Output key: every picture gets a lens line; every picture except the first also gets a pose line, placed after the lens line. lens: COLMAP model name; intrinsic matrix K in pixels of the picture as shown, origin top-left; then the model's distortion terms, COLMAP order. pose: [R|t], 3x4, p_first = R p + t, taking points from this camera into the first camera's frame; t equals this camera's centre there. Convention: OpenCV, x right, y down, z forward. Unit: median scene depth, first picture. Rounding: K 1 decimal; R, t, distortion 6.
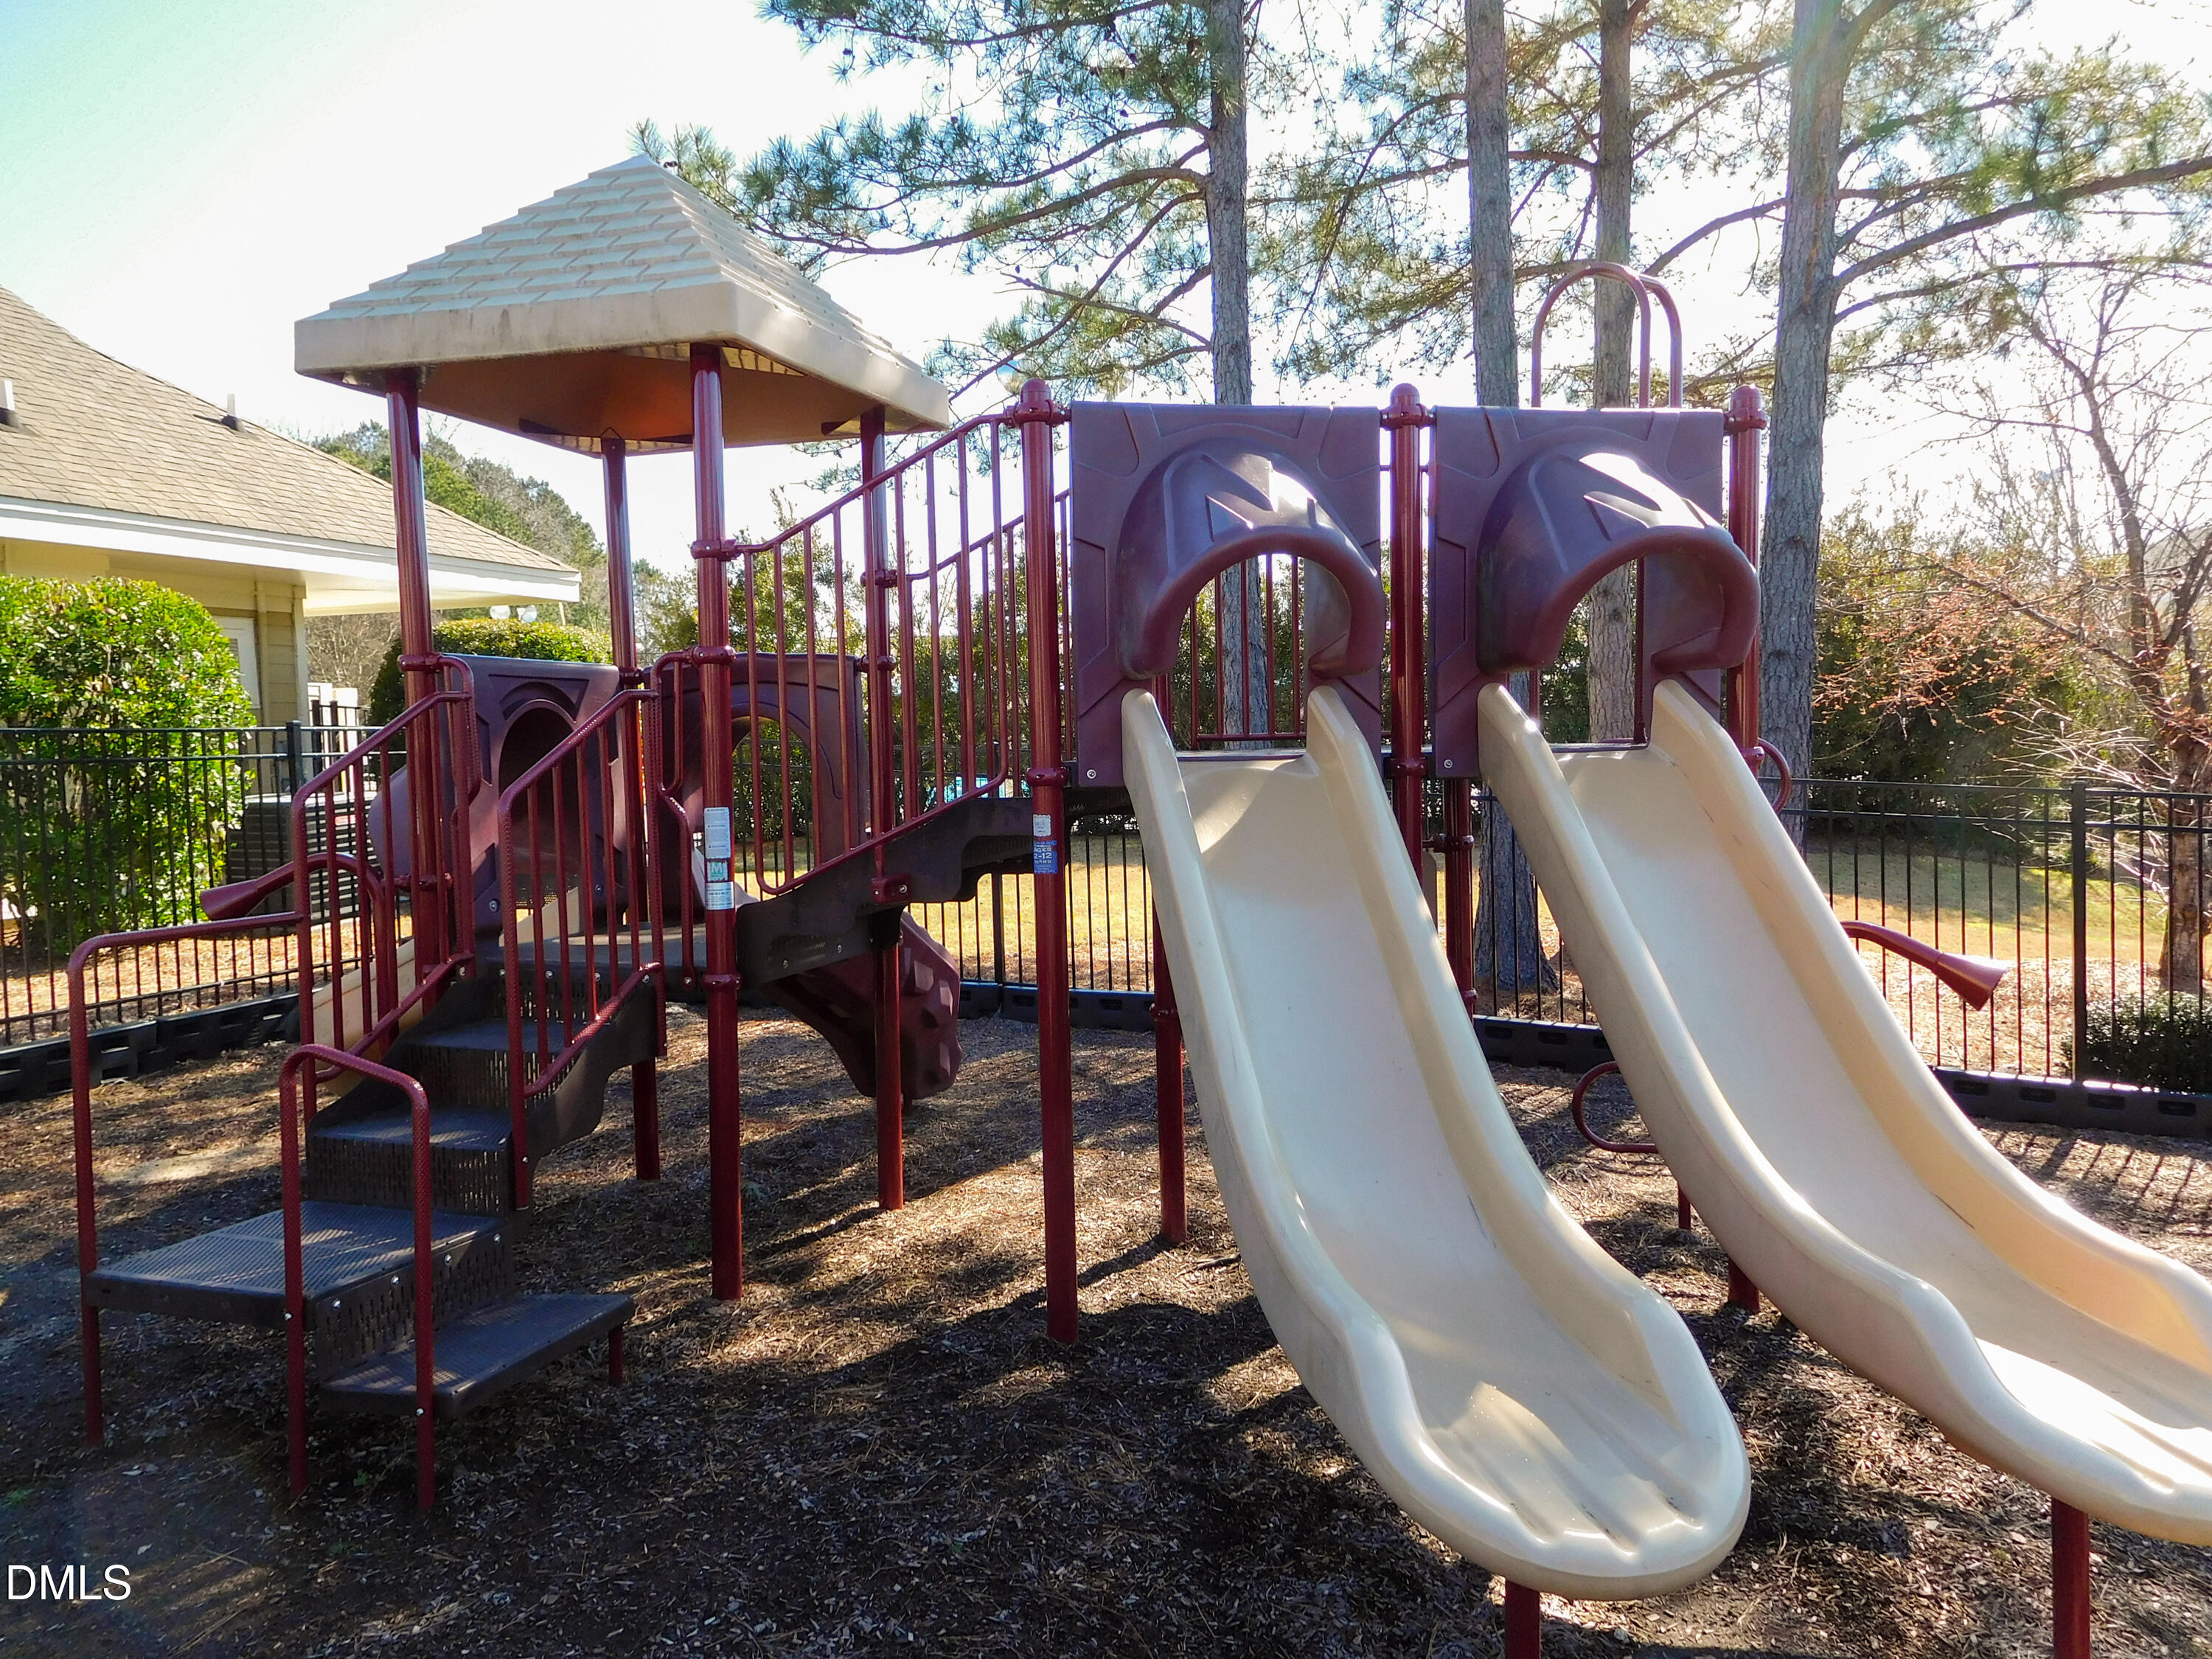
lens RADIAL K [[1622.9, 0, 1116.0], [0, 1622.9, 811.4], [0, 0, 1]] dist [0.094883, -0.059328]
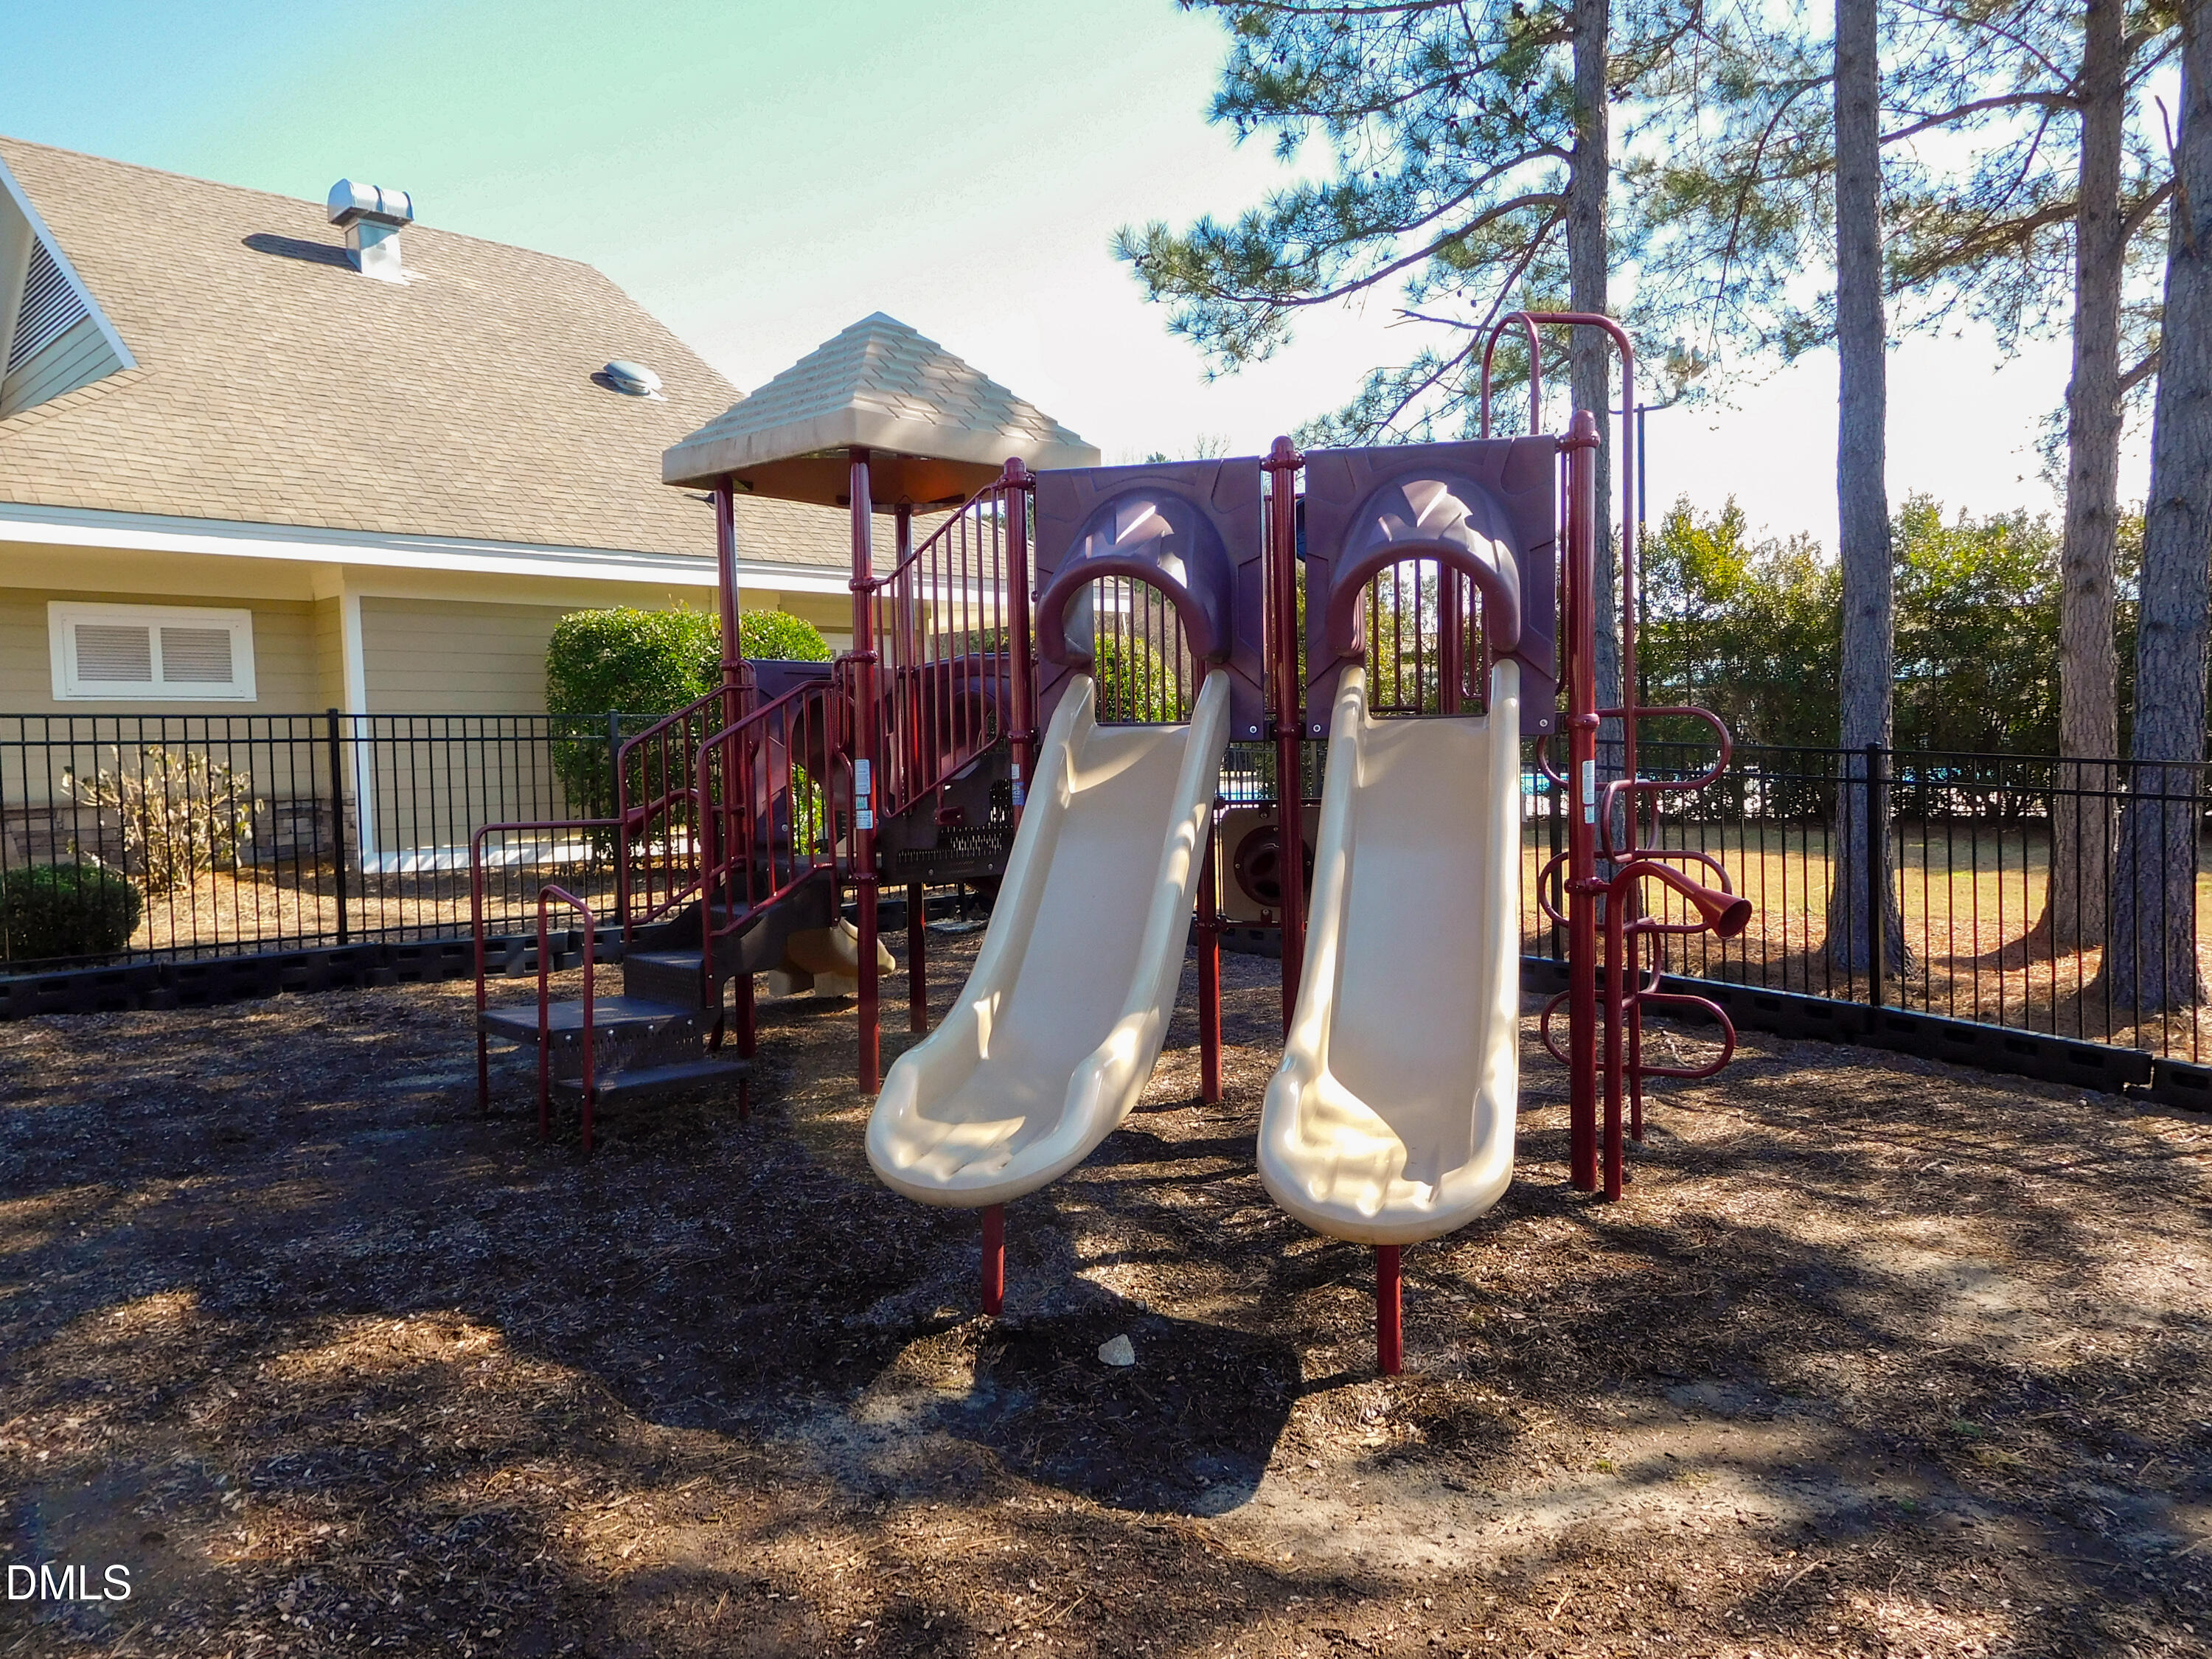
lens RADIAL K [[1622.9, 0, 1116.0], [0, 1622.9, 811.4], [0, 0, 1]] dist [0.094883, -0.059328]
pose [[0.892984, 0.020418, -0.449625, 0.597362], [-0.020641, 0.999777, 0.004408, 0.032572], [0.449614, 0.005345, 0.893207, -0.199060]]
